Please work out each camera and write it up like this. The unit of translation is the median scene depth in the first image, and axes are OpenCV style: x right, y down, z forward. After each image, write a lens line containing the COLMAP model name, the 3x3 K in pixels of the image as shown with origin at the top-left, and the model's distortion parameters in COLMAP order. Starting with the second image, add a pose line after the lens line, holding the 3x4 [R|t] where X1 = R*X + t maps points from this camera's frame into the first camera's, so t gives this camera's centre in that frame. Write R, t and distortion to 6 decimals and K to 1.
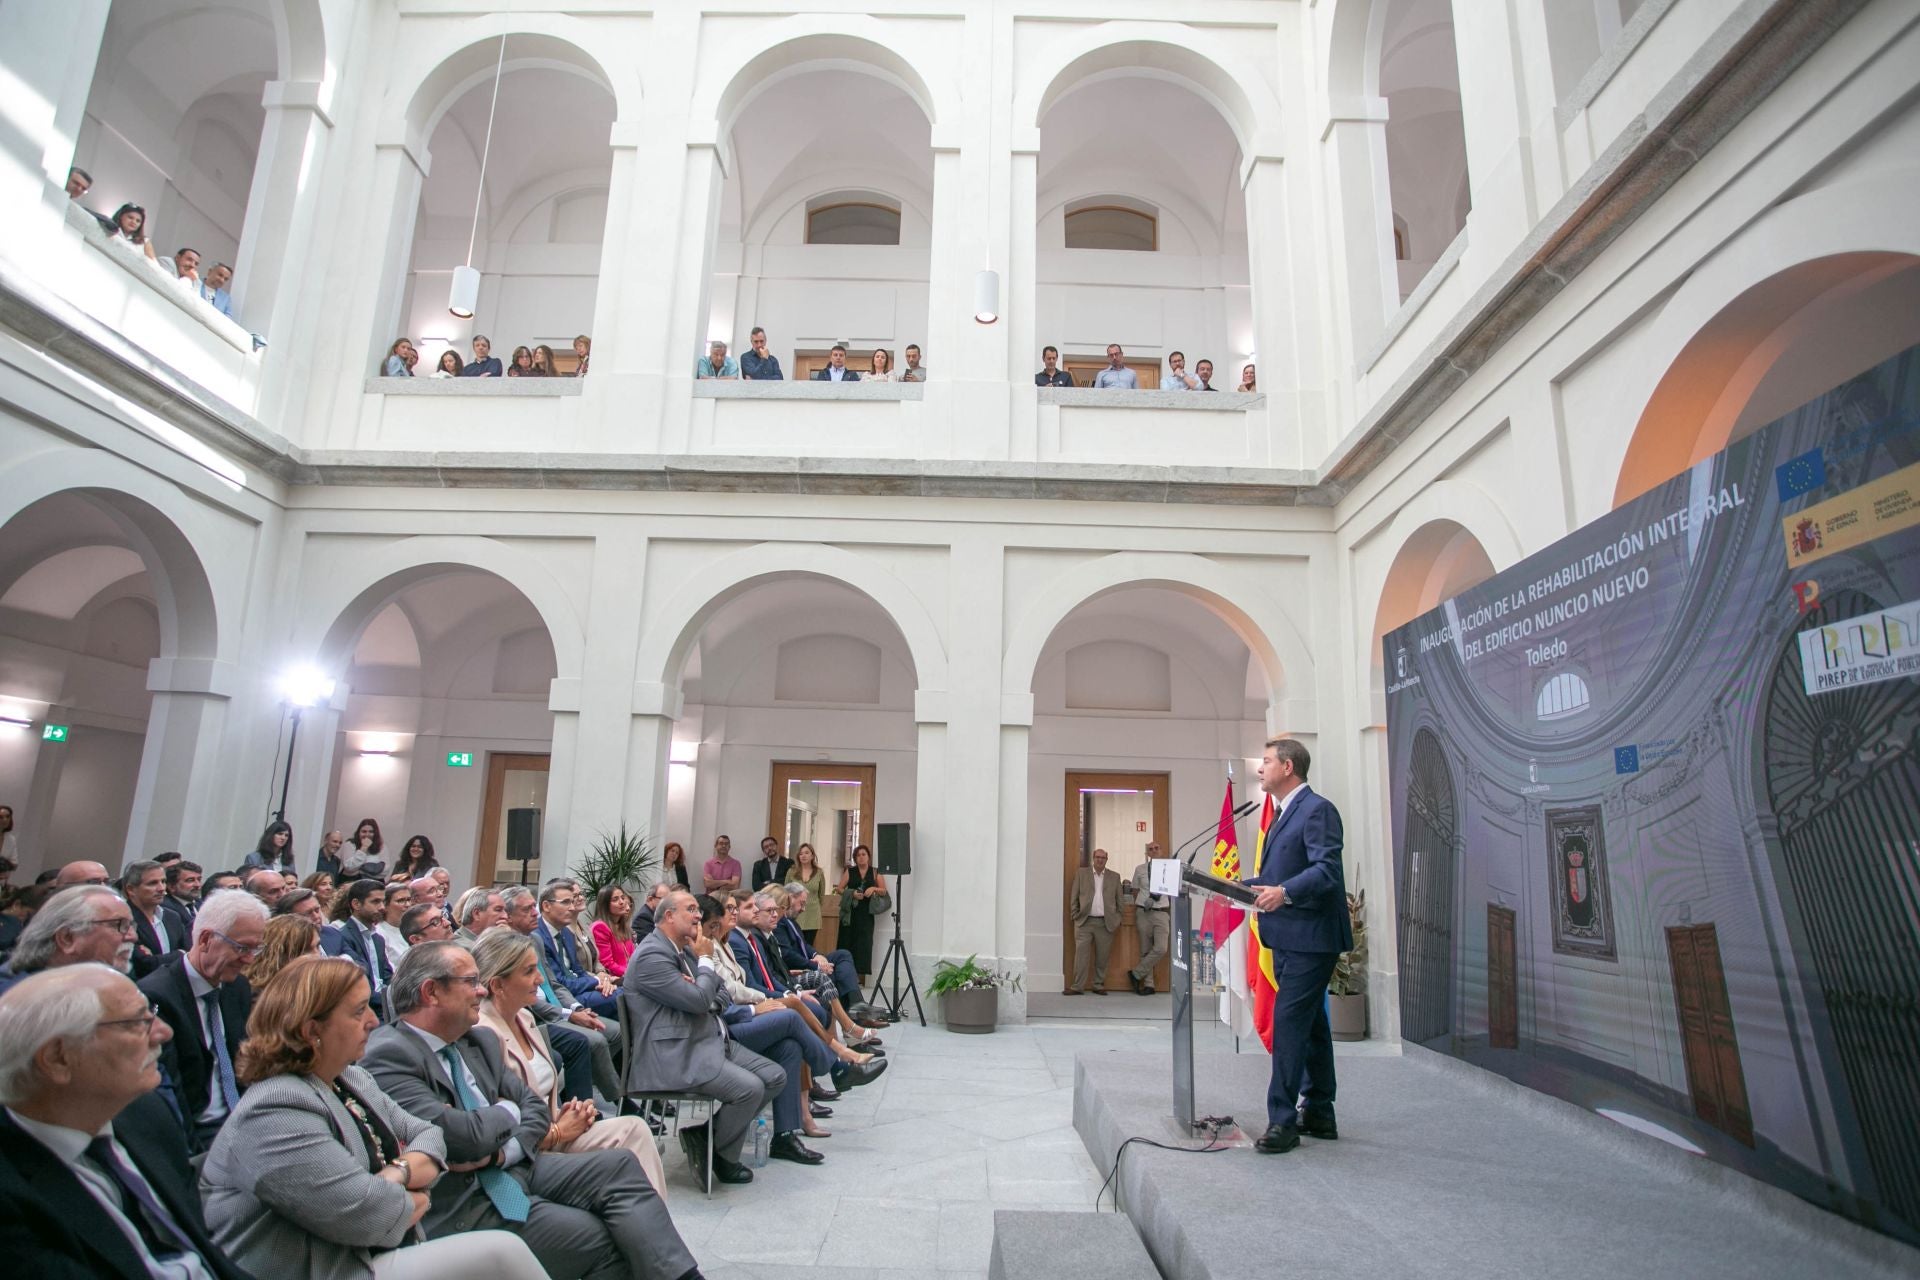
lens RADIAL K [[1038.6, 0, 933.0], [0, 1038.6, 627.8], [0, 0, 1]] dist [-0.016708, 0.007100]
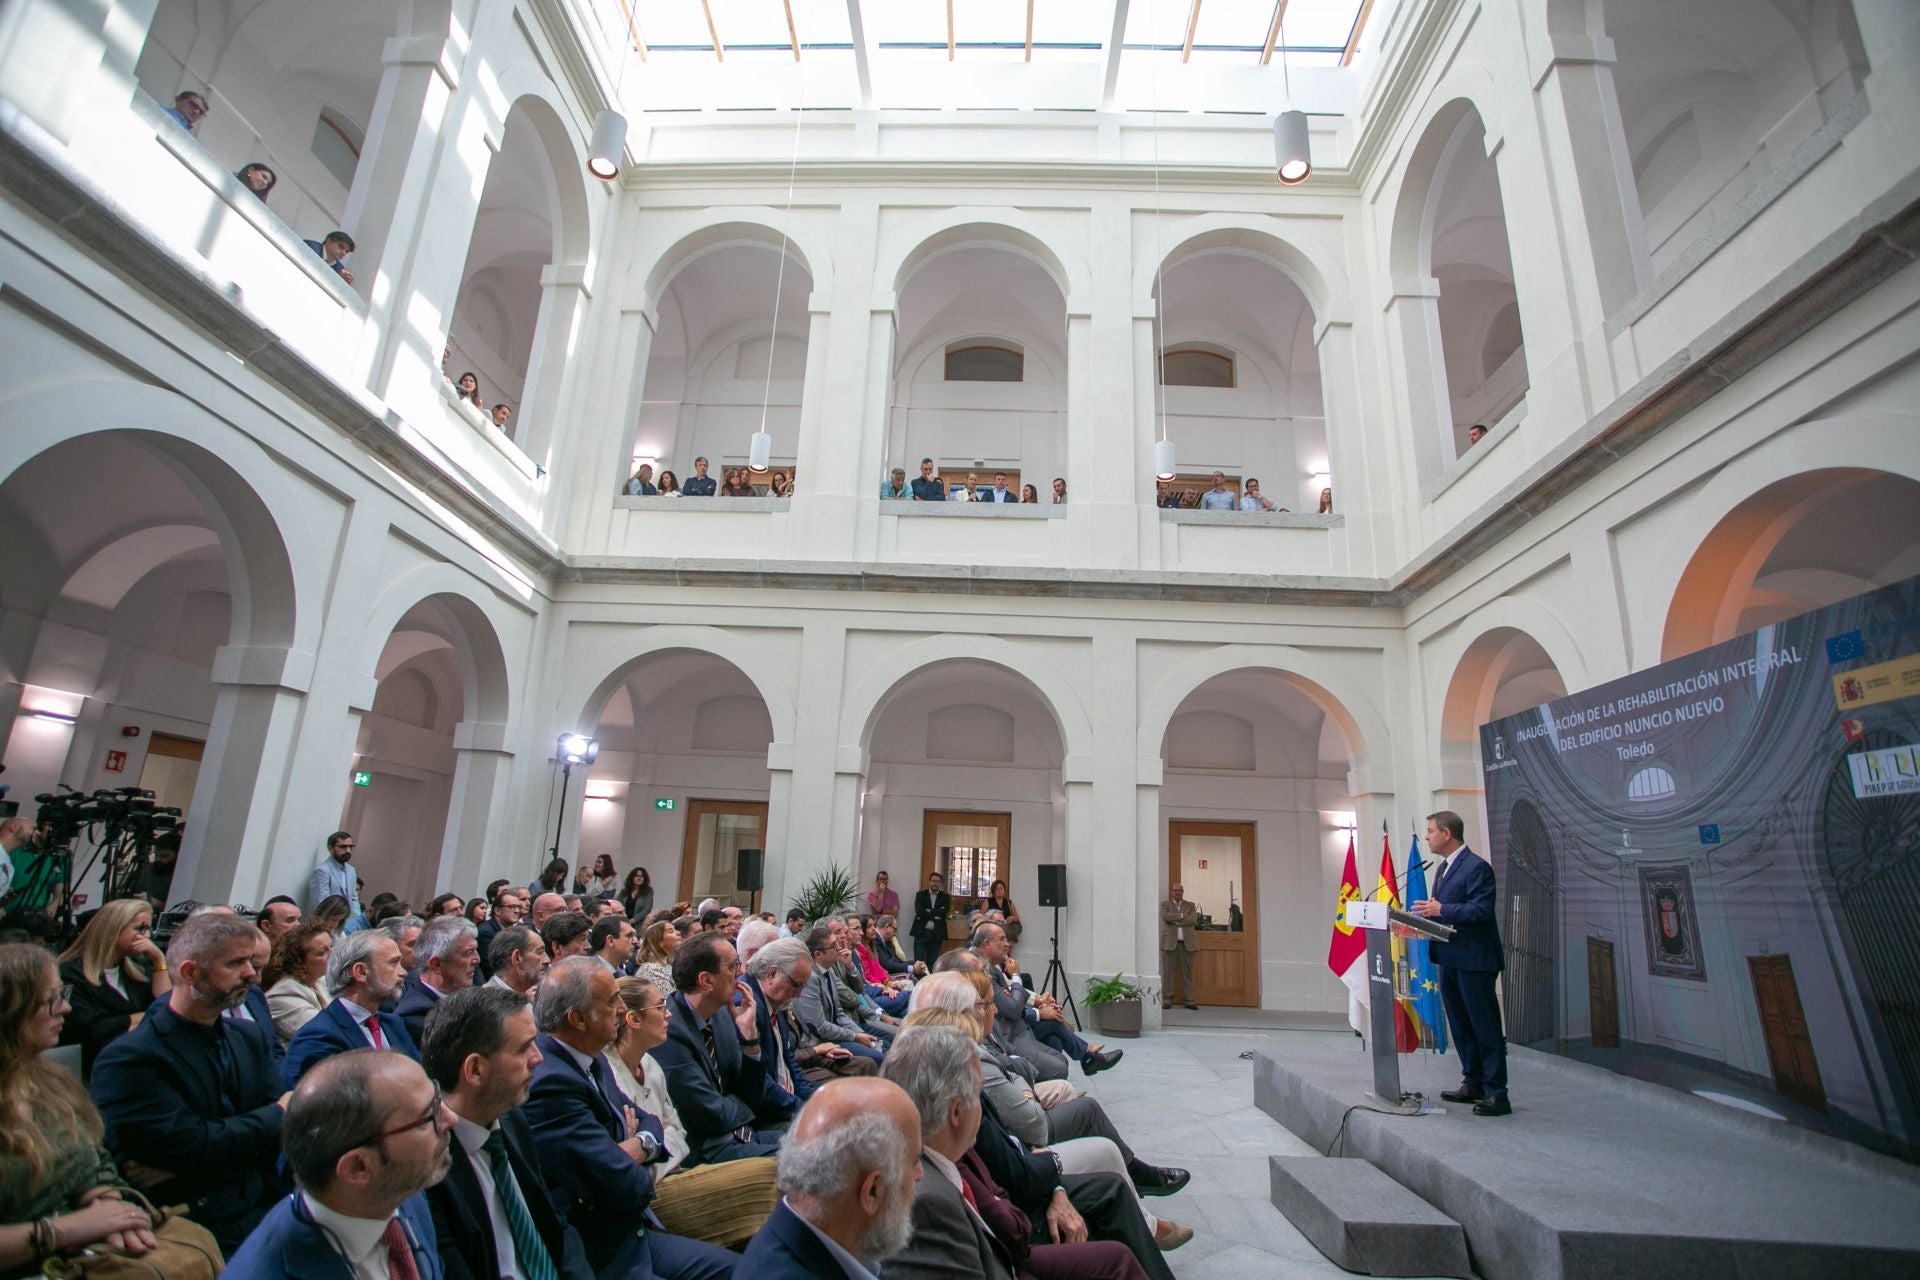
lens RADIAL K [[922.8, 0, 954.1], [0, 922.8, 635.3], [0, 0, 1]] dist [-0.025012, 0.009607]
pose [[0.999700, 0.007780, -0.023215, -0.123055], [-0.008881, 0.998824, -0.047673, -0.027979], [0.022817, 0.047865, 0.998593, -0.101024]]
